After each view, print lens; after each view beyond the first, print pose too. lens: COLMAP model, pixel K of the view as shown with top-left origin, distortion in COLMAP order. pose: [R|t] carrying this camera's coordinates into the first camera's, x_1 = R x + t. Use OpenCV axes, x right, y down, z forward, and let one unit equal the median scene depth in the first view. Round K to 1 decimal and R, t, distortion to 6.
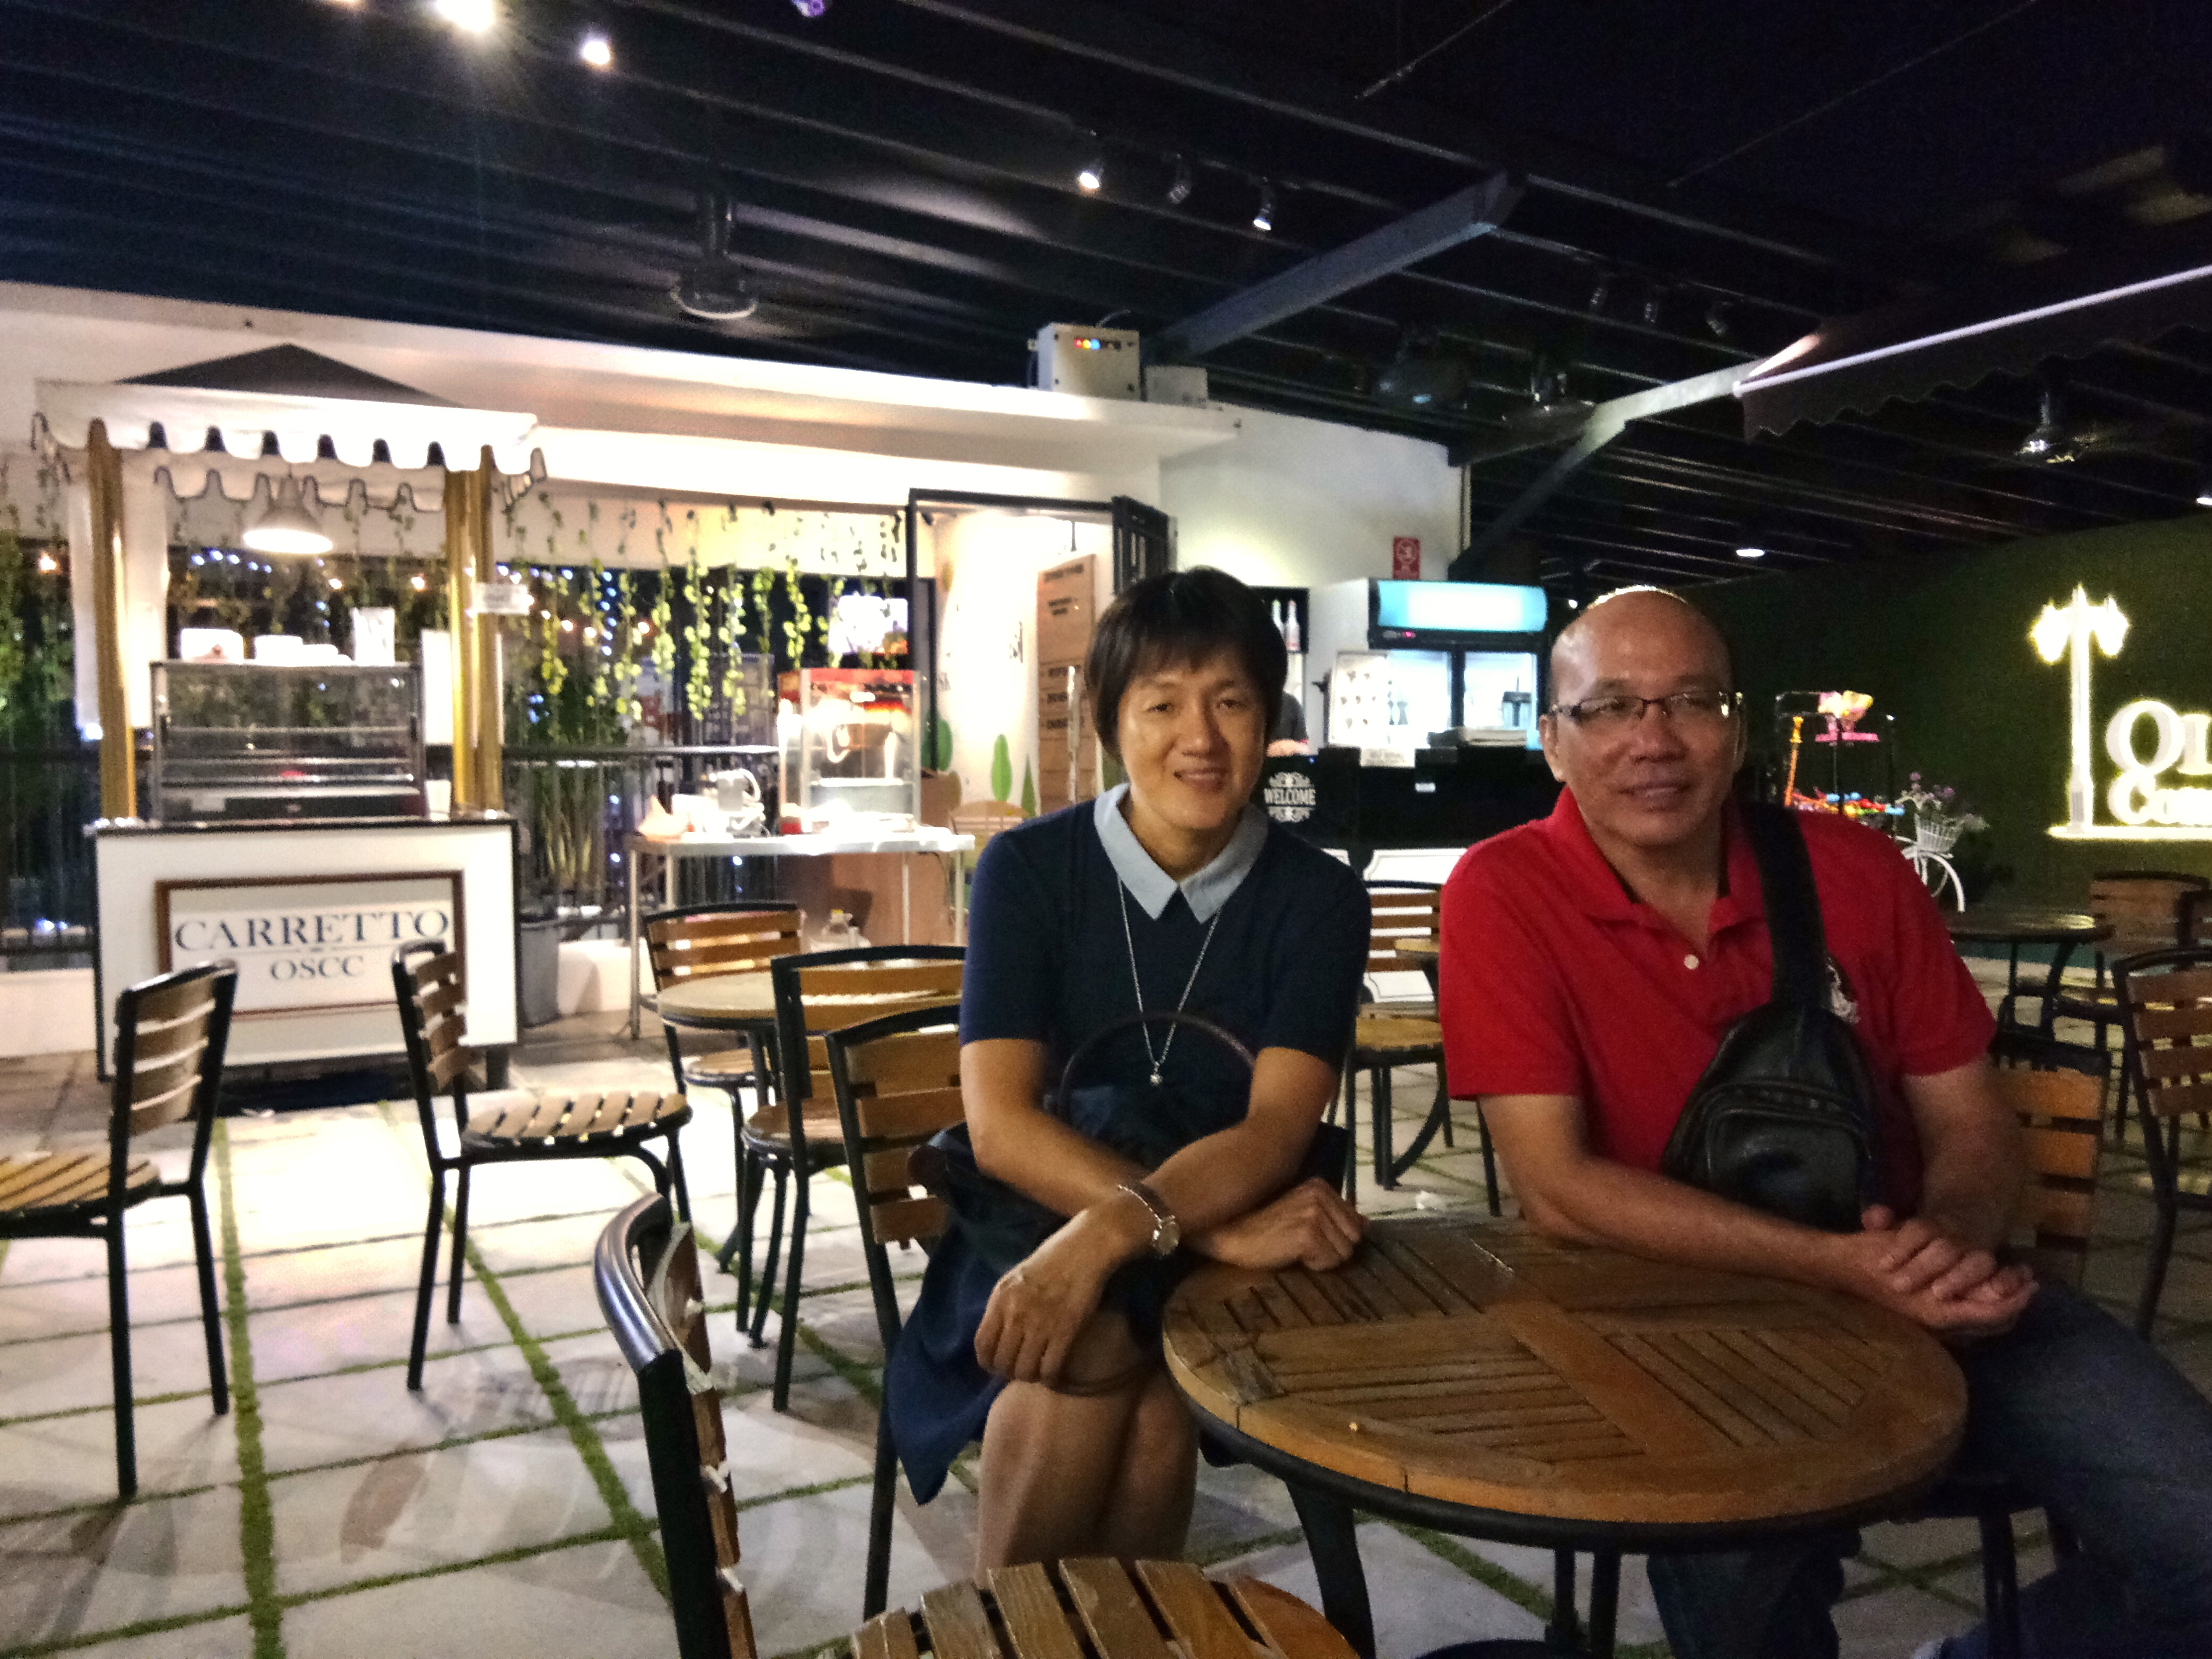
lens RADIAL K [[1706.5, 0, 1103.5], [0, 1706.5, 827.1], [0, 0, 1]] dist [0.059163, -0.107308]
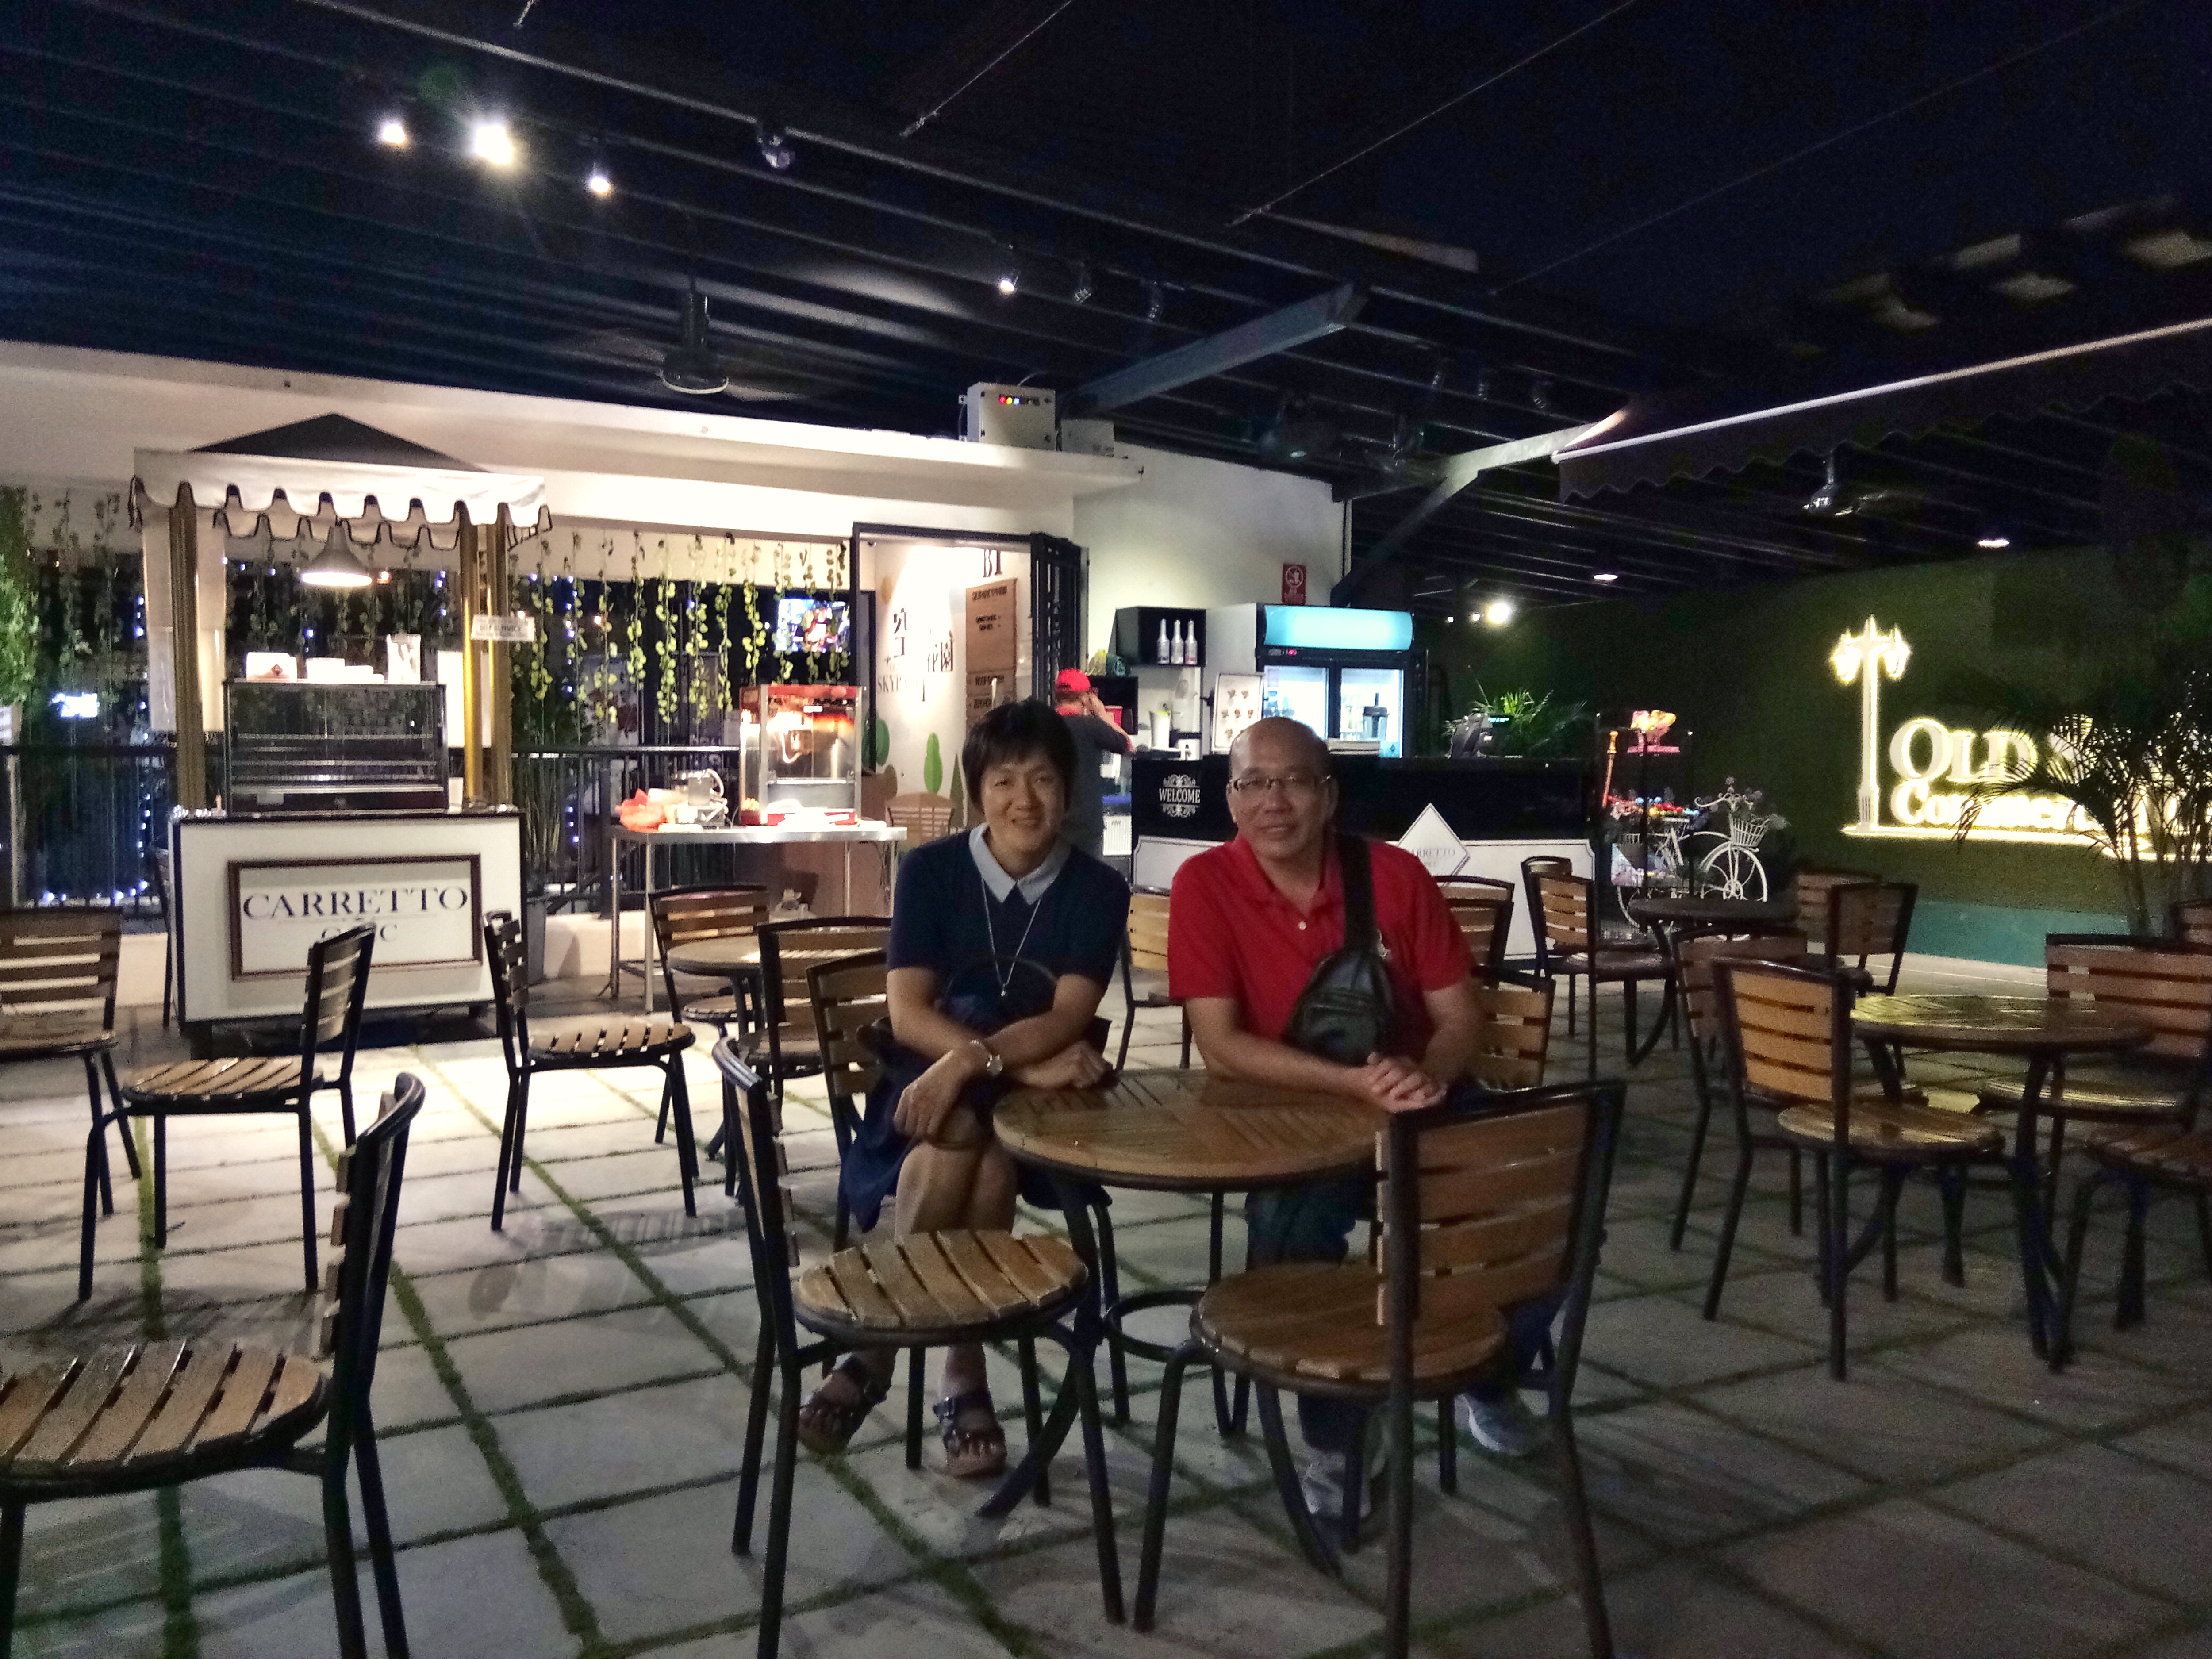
lens RADIAL K [[1706.5, 0, 1103.5], [0, 1706.5, 827.1], [0, 0, 1]] dist [0.059163, -0.107308]
pose [[0.999314, 0.009584, 0.035780, 0.018016], [-0.009981, 0.999890, 0.010940, -0.009771], [-0.035672, -0.011290, 0.999300, -0.185731]]
